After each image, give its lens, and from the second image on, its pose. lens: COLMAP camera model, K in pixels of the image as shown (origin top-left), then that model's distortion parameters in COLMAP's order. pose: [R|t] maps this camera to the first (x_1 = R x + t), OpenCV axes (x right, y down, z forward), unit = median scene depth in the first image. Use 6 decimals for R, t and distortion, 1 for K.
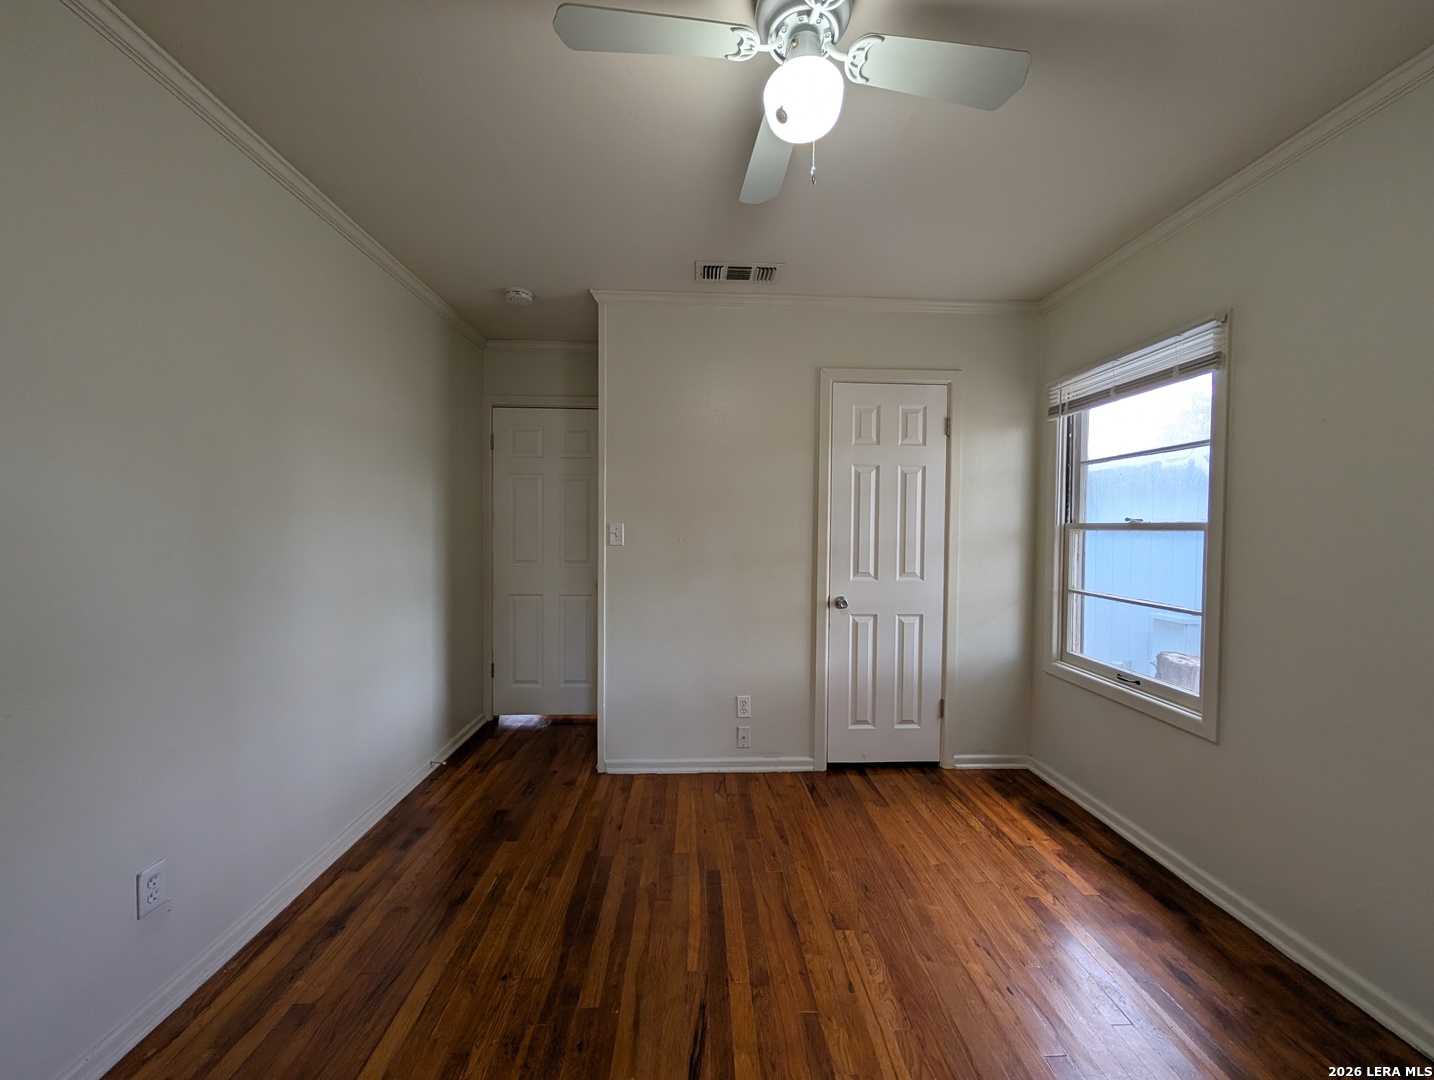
lens RADIAL K [[546.1, 0, 716.7], [0, 546.1, 538.8], [0, 0, 1]] dist [-0.000748, 0.000021]
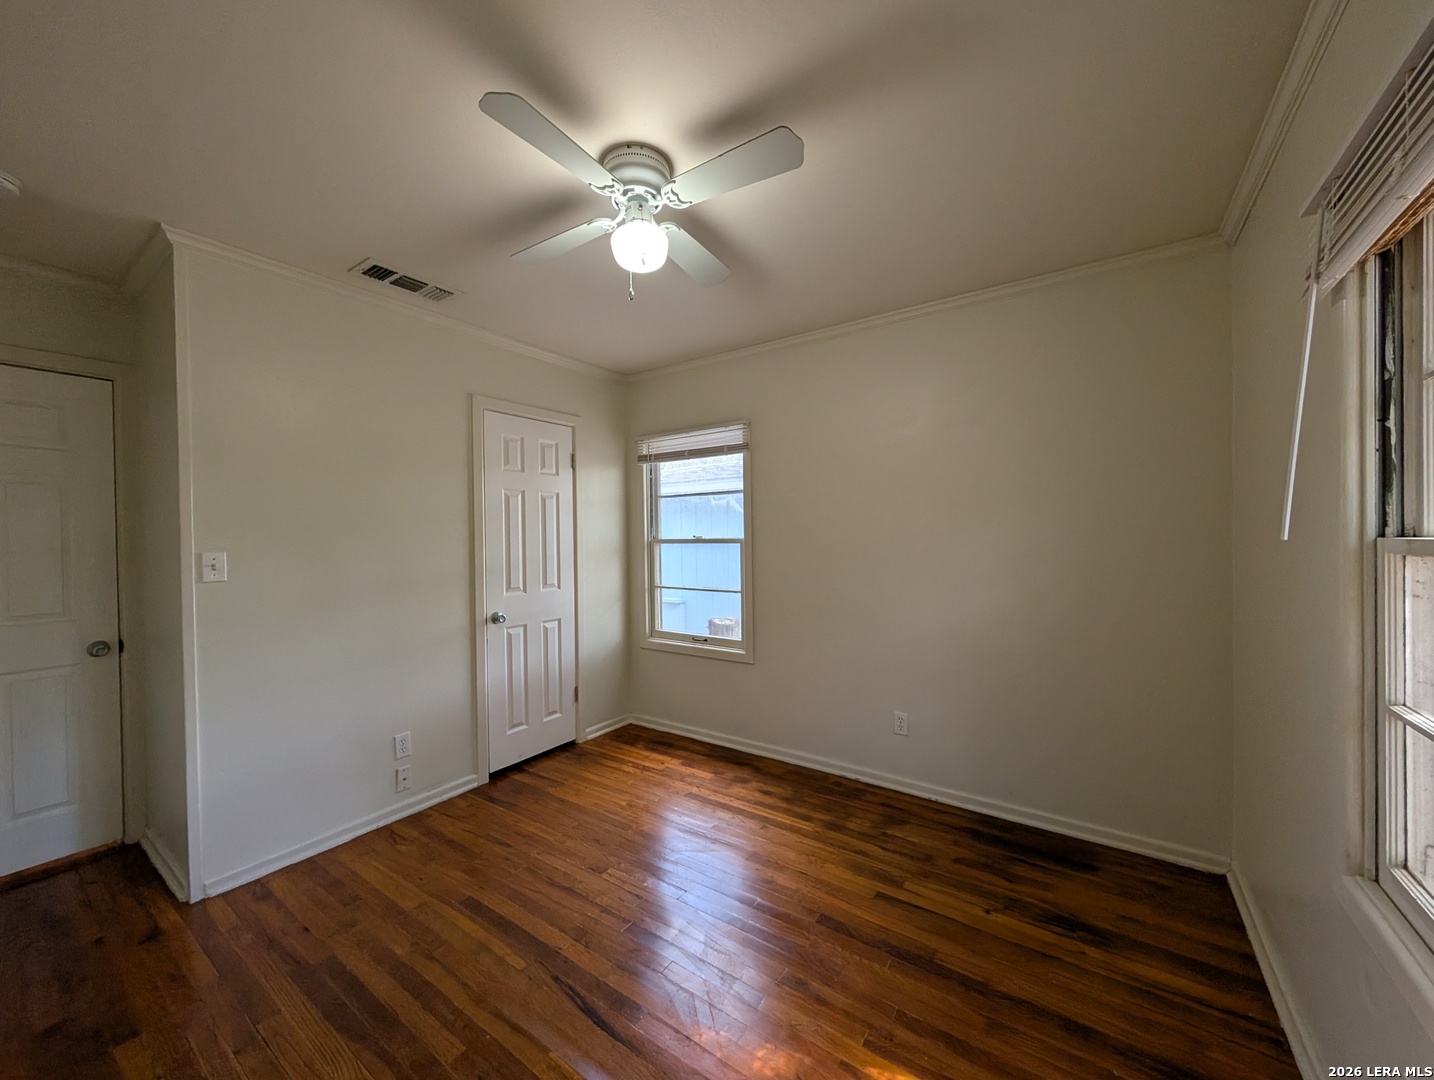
lens RADIAL K [[546.1, 0, 723.4], [0, 546.1, 534.2], [0, 0, 1]] dist [-0.000748, 0.000021]
pose [[0.597493, -0.014635, 0.801740, -0.418313], [0.034844, 0.999363, -0.007724, -0.025762], [-0.801116, 0.032551, 0.597623, 0.007196]]
